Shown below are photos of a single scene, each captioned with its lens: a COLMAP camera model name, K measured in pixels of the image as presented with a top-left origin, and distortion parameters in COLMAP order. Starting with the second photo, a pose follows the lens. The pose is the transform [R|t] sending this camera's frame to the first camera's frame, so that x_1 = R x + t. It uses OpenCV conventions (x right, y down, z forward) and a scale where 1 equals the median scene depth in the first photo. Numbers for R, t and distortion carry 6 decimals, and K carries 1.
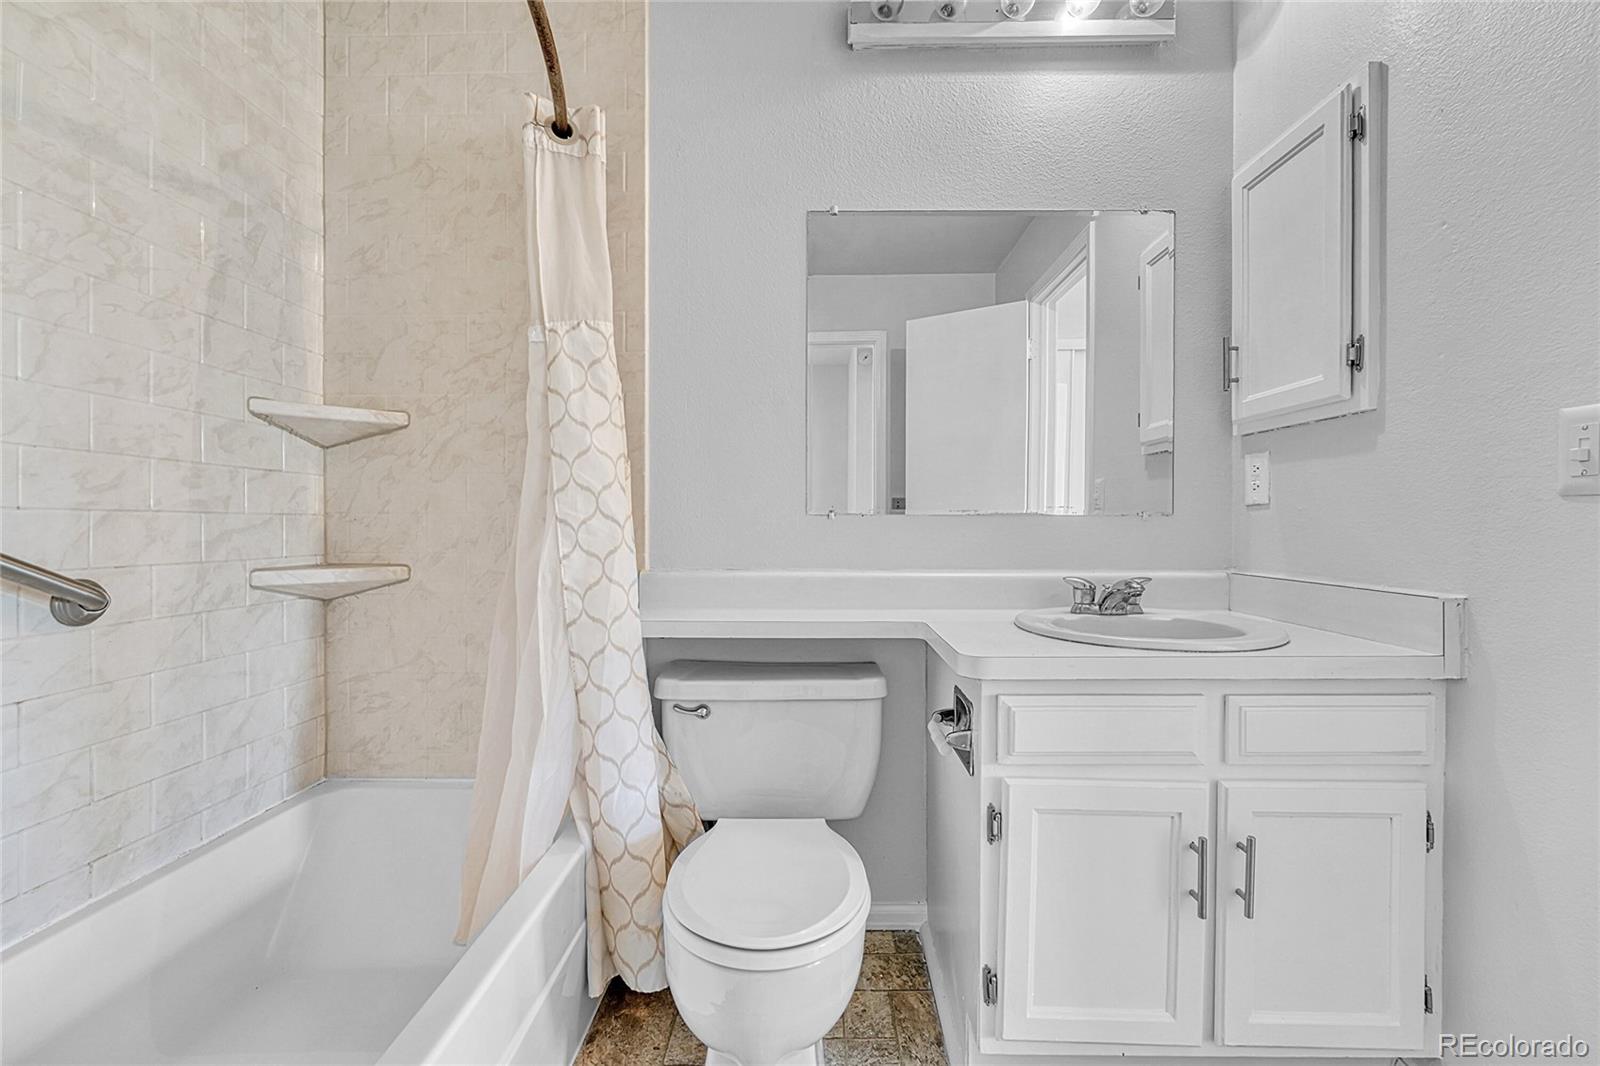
lens RADIAL K [[647.1, 0, 799.9], [0, 647.1, 528.5], [0, 0, 1]] dist [-0.002572, 0.000761]
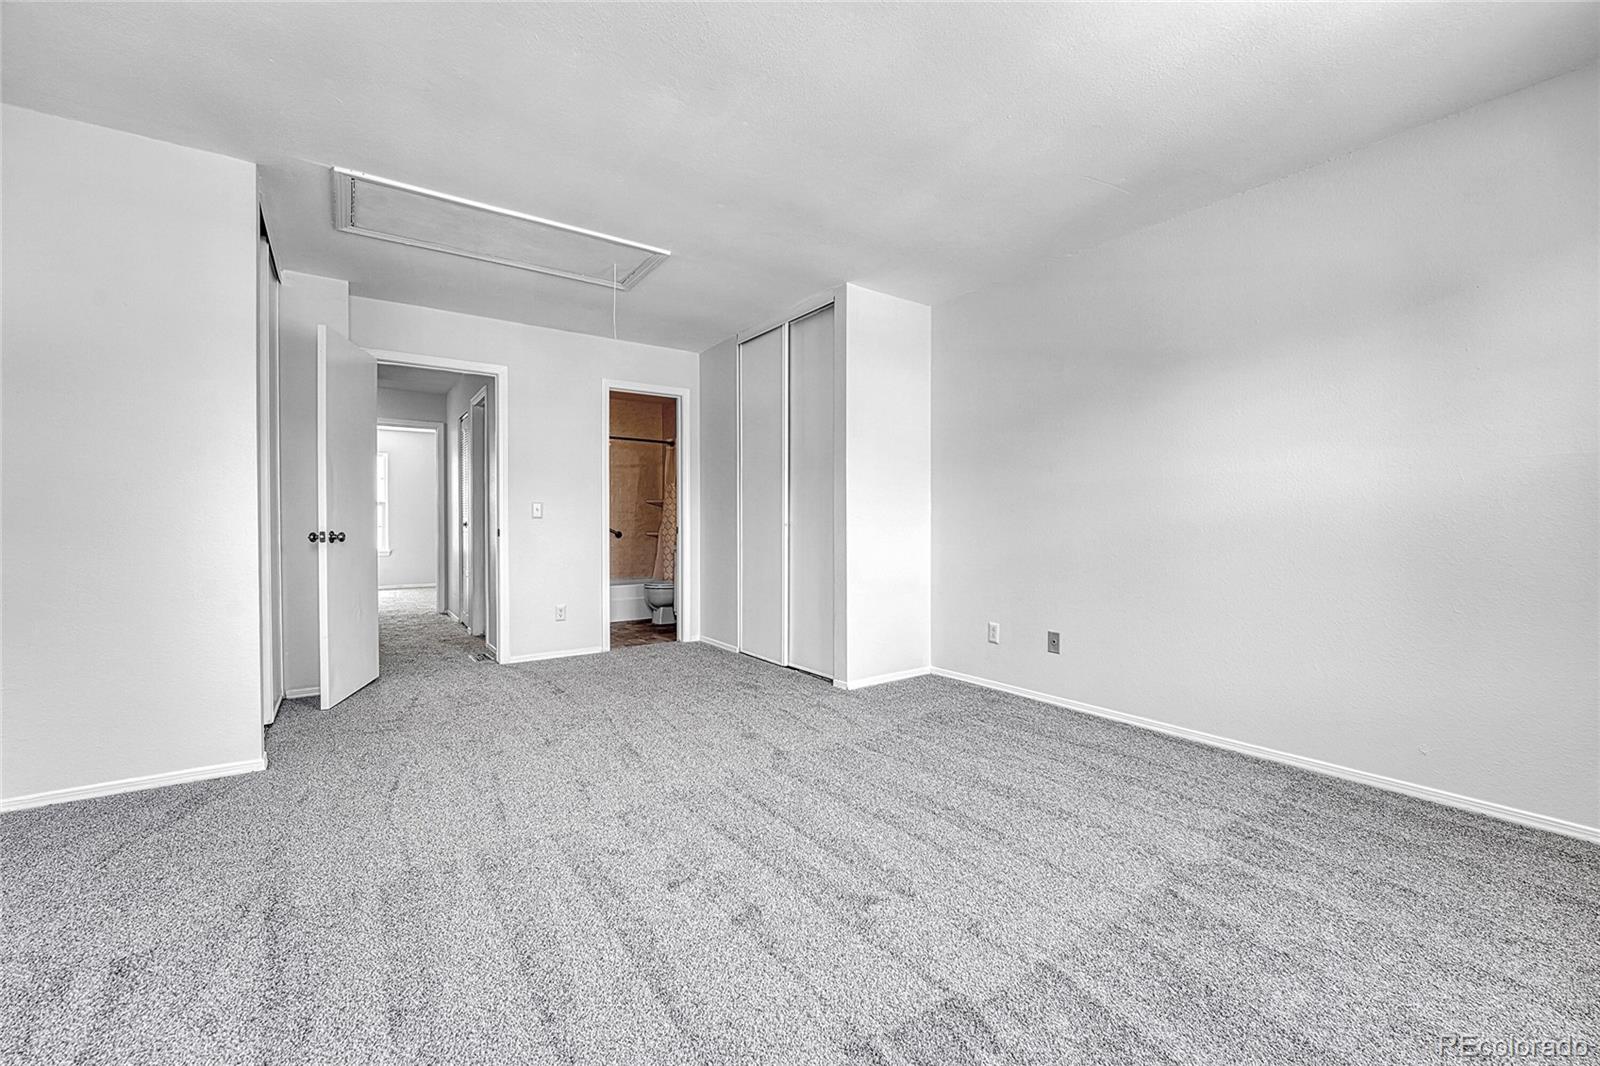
lens RADIAL K [[647.1, 0, 810.6], [0, 647.1, 529.7], [0, 0, 1]] dist [-0.002572, 0.000761]
pose [[0.606209, 0.007391, -0.795271, 4.565903], [-0.006076, 0.999971, 0.004662, 0.011590], [0.795282, 0.002006, 0.606237, -1.254872]]
